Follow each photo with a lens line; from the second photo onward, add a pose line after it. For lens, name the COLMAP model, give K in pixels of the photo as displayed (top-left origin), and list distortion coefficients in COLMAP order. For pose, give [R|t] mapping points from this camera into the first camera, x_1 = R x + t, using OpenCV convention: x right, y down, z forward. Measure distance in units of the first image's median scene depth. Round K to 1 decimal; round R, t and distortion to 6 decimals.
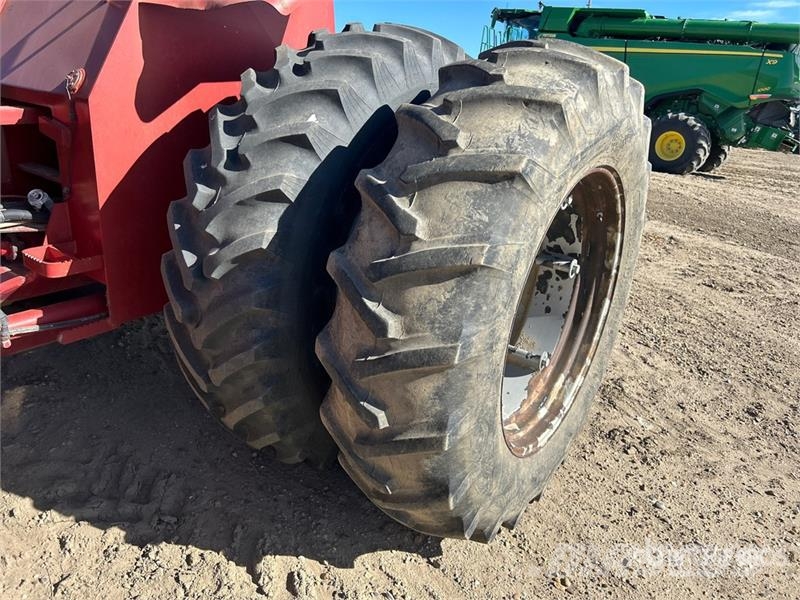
lens RADIAL K [[597.1, 0, 413.6], [0, 597.1, 292.8], [0, 0, 1]] dist [0.053345, -0.066824]
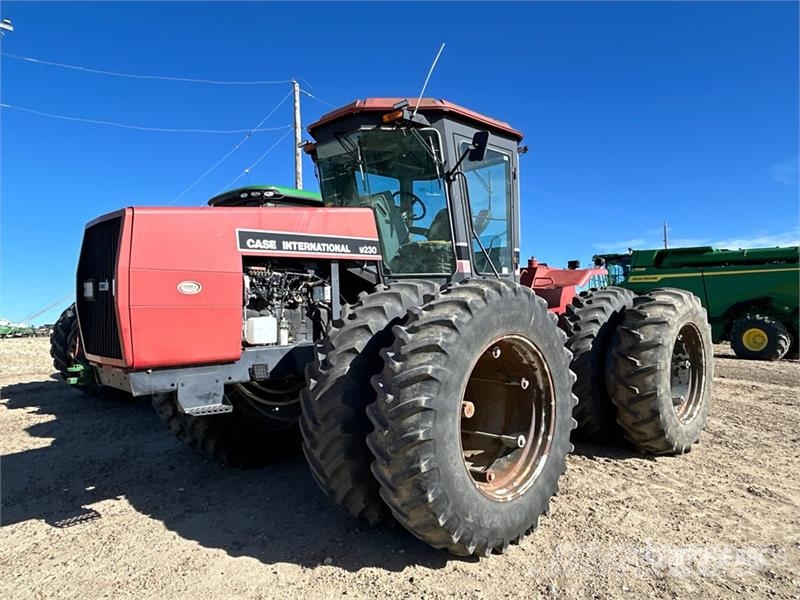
lens RADIAL K [[552.5, 0, 407.1], [0, 552.5, 298.0], [0, 0, 1]] dist [-0.000575, -0.000993]
pose [[0.979370, -0.084416, -0.183598, -0.470506], [0.012569, 0.932253, -0.361590, 0.549461], [0.201684, 0.351822, 0.914081, -1.573184]]
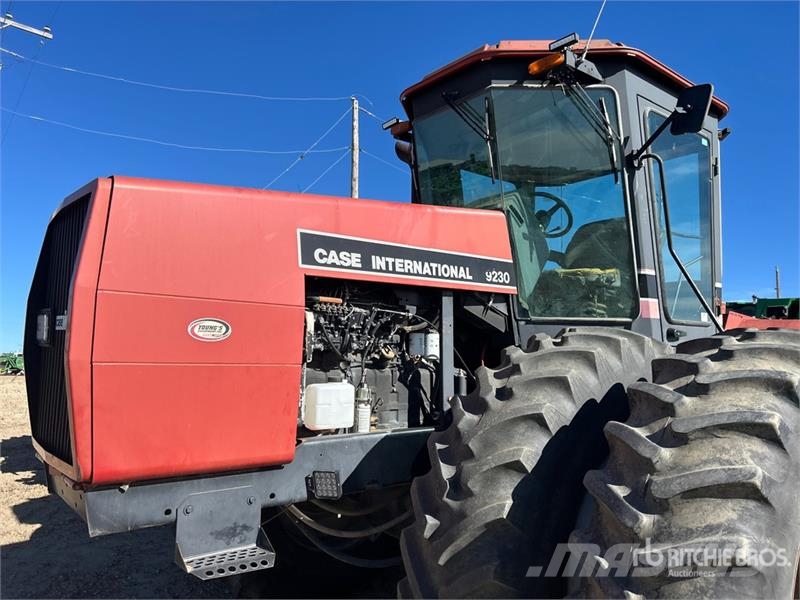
lens RADIAL K [[597.1, 0, 395.6], [0, 597.1, 300.0], [0, 0, 1]] dist [0.053345, -0.066824]
pose [[0.957428, -0.071644, -0.279639, -0.787517], [-0.057167, 0.902470, -0.426942, 0.312480], [0.282954, 0.424753, 0.859955, -1.068383]]
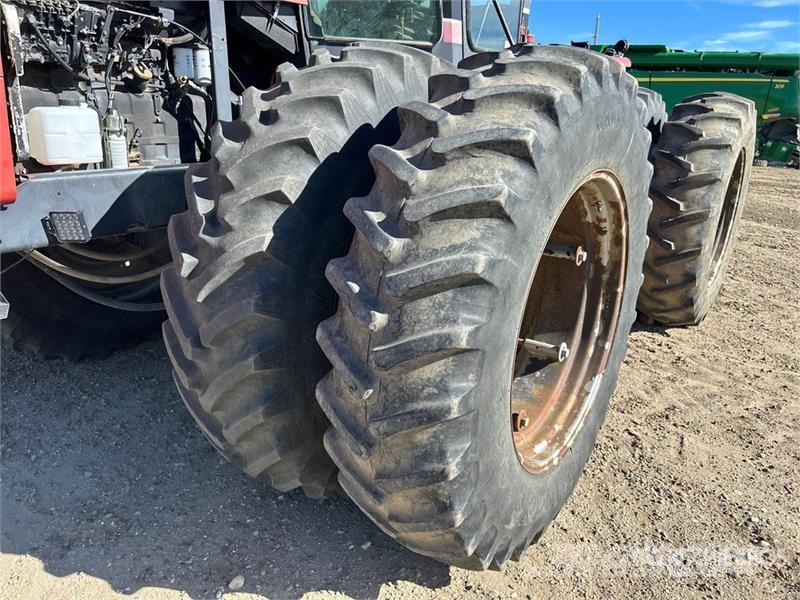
lens RADIAL K [[597.1, 0, 400.0], [0, 597.1, 302.2], [0, 0, 1]] dist [0.053345, -0.066824]
pose [[0.999477, -0.024366, -0.021262, -0.717493], [0.023663, 0.999184, -0.032726, 0.315255], [0.022043, 0.032206, 0.999238, -0.963639]]
